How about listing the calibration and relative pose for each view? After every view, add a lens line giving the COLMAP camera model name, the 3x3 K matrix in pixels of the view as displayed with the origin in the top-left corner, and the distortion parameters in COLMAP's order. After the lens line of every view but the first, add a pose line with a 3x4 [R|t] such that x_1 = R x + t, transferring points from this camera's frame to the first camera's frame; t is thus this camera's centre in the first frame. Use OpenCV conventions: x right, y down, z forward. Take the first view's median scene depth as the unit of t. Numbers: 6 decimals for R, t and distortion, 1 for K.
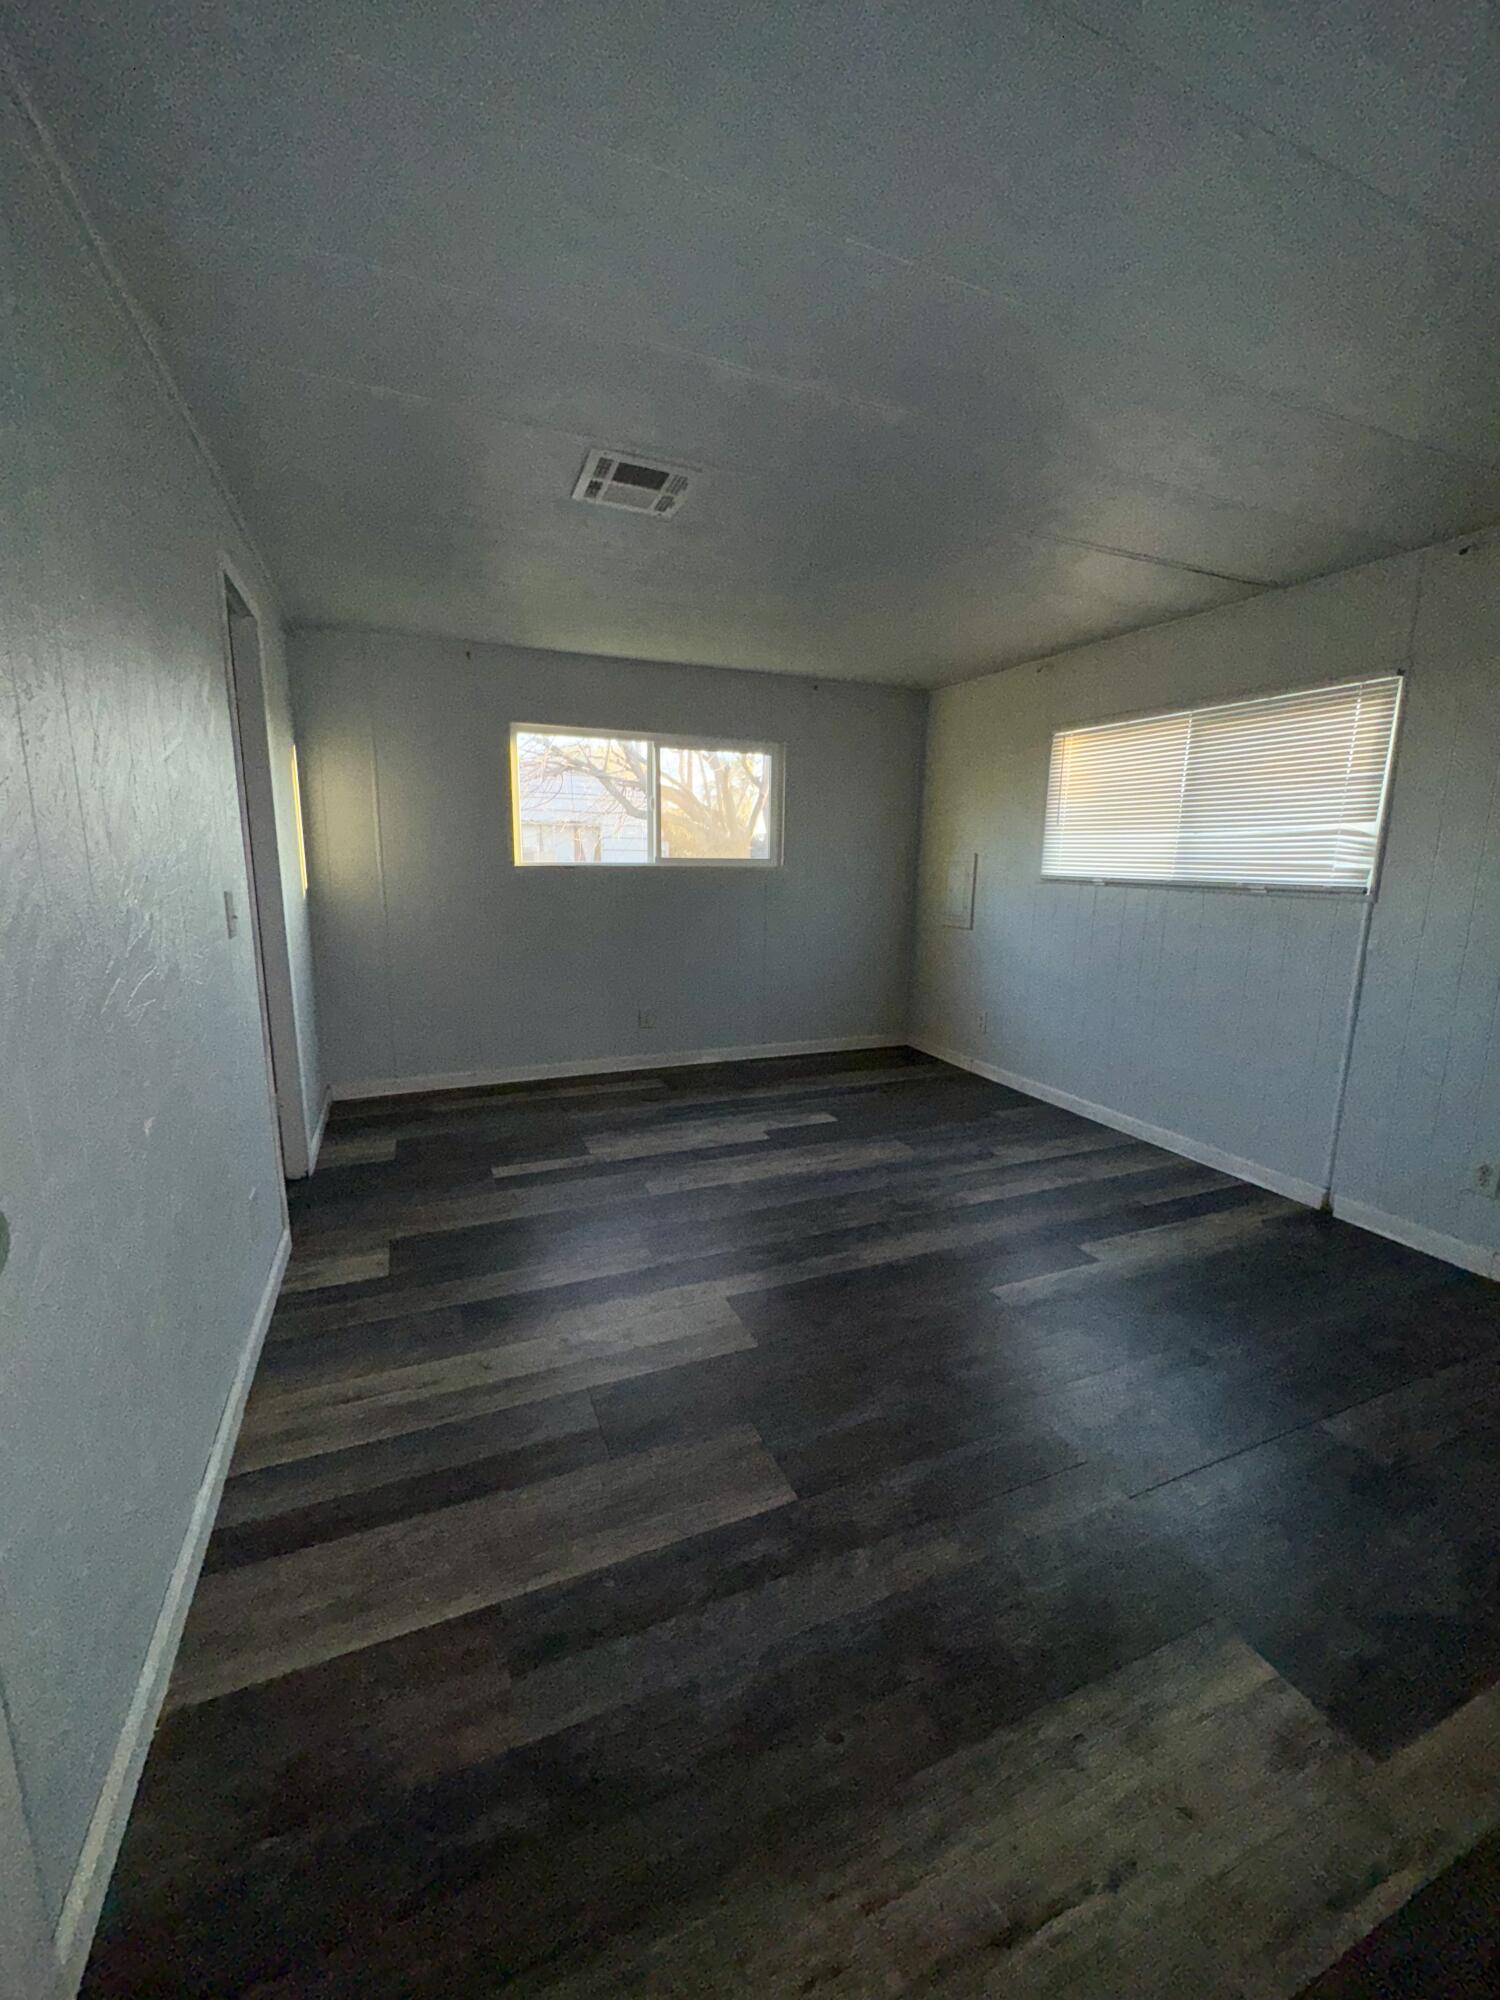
lens RADIAL K [[796.9, 0, 748.8], [0, 796.9, 1002.5], [0, 0, 1]] dist [-0.004151, 0.000215]
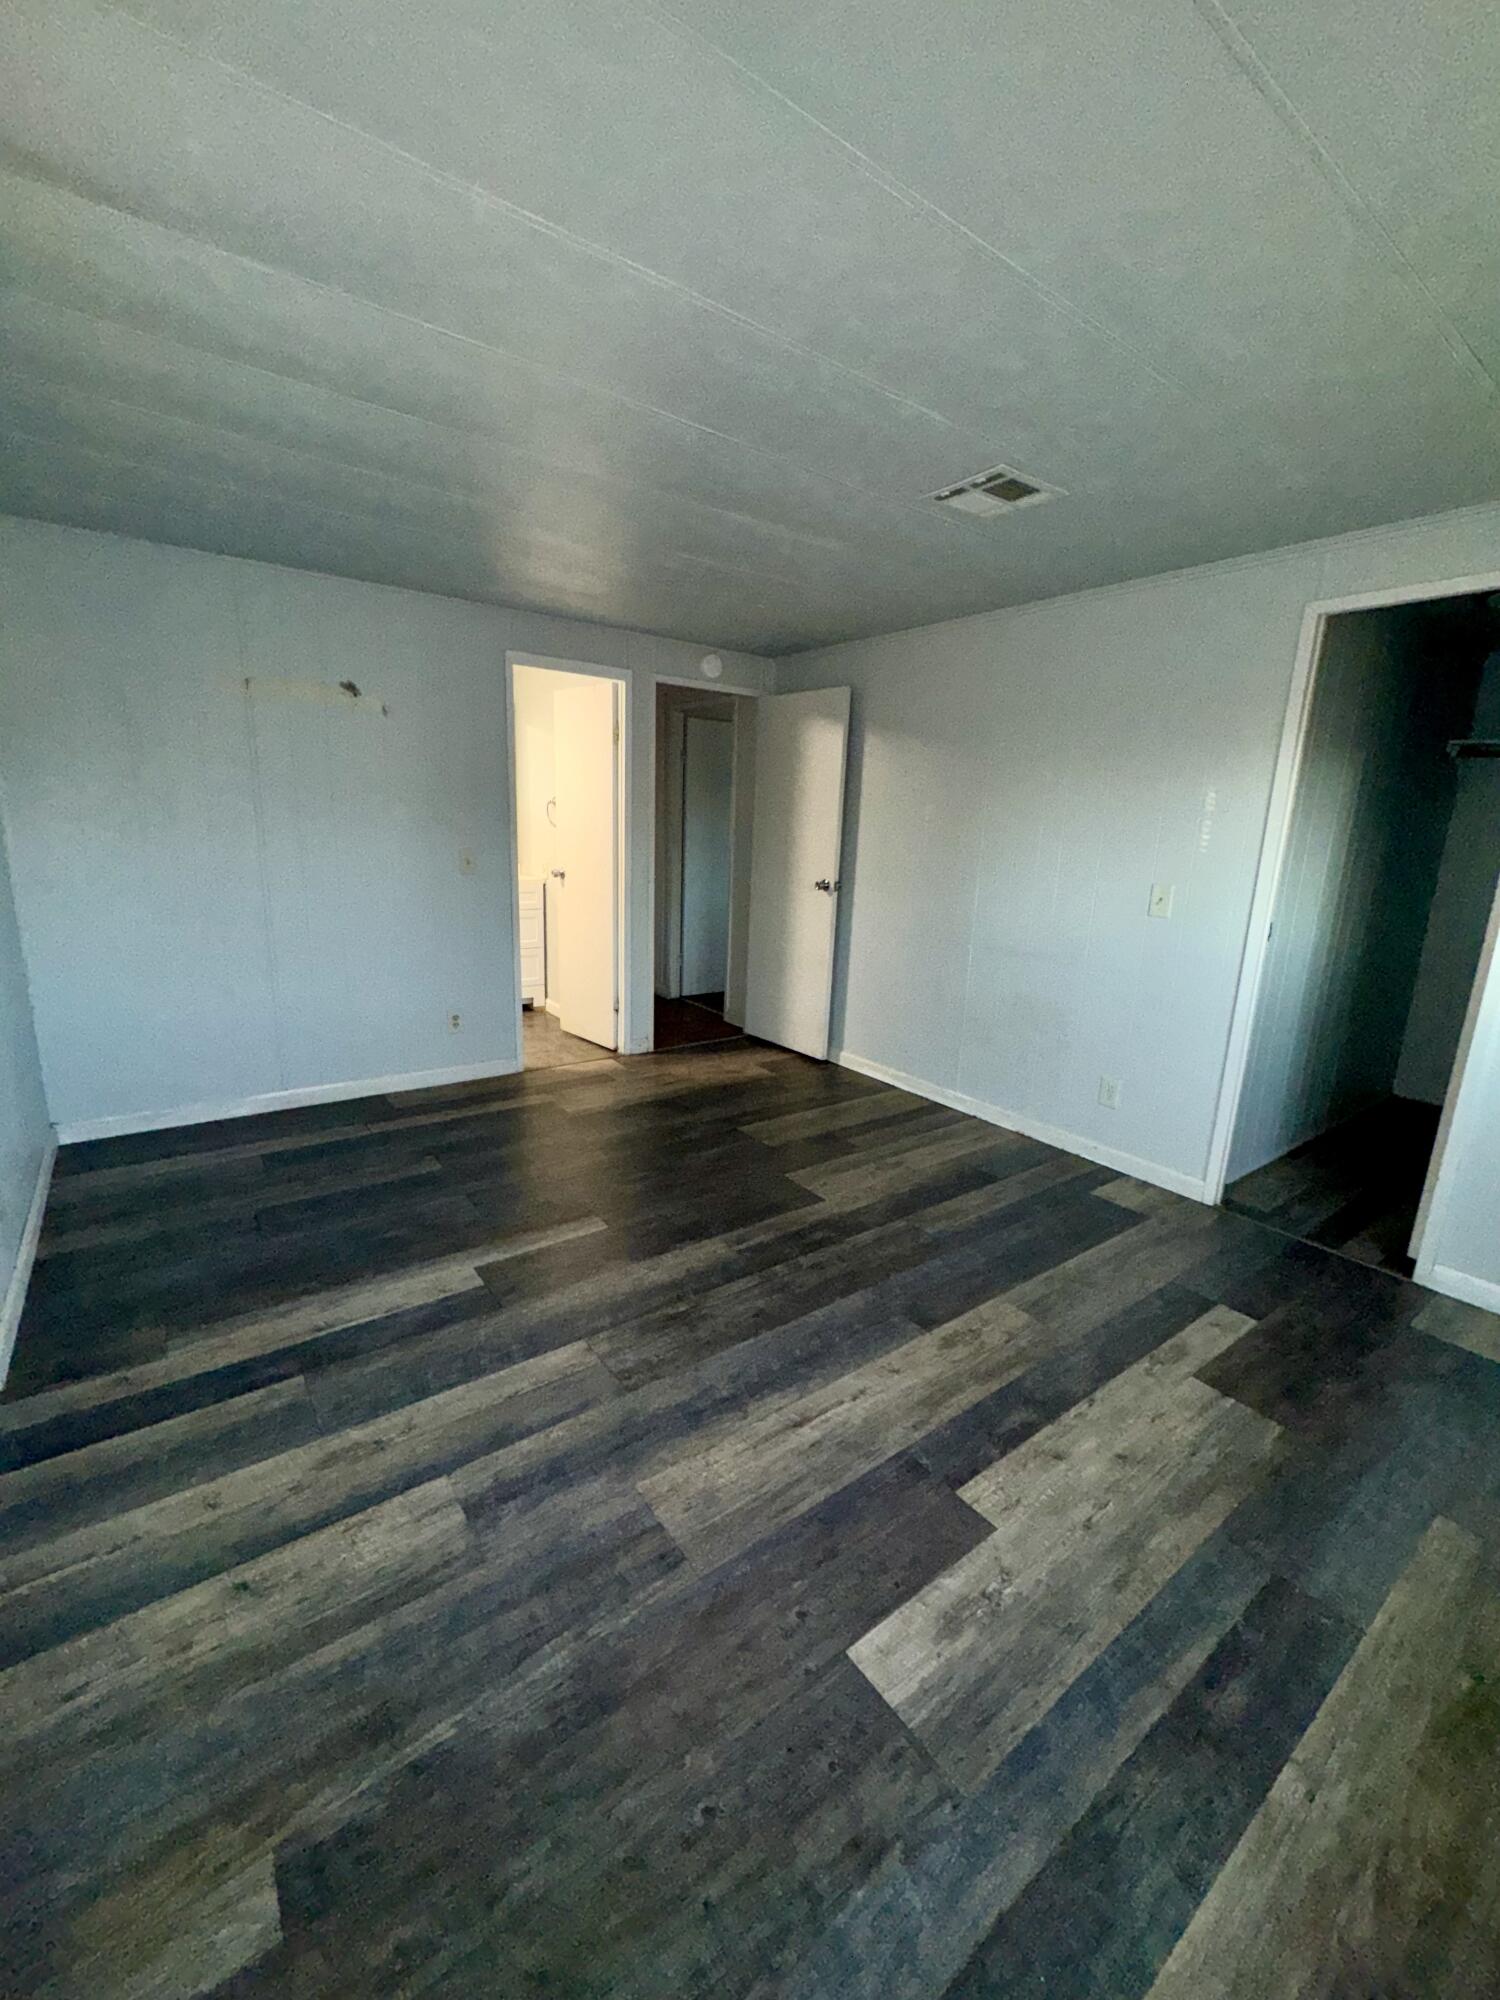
lens RADIAL K [[796.9, 0, 750.6], [0, 796.9, 1002.2], [0, 0, 1]] dist [-0.004151, 0.000215]
pose [[-0.971323, 0.001862, -0.237757, 0.273069], [-0.091319, 0.920352, 0.380281, -0.273422], [0.219528, 0.391088, -0.893789, 1.397035]]
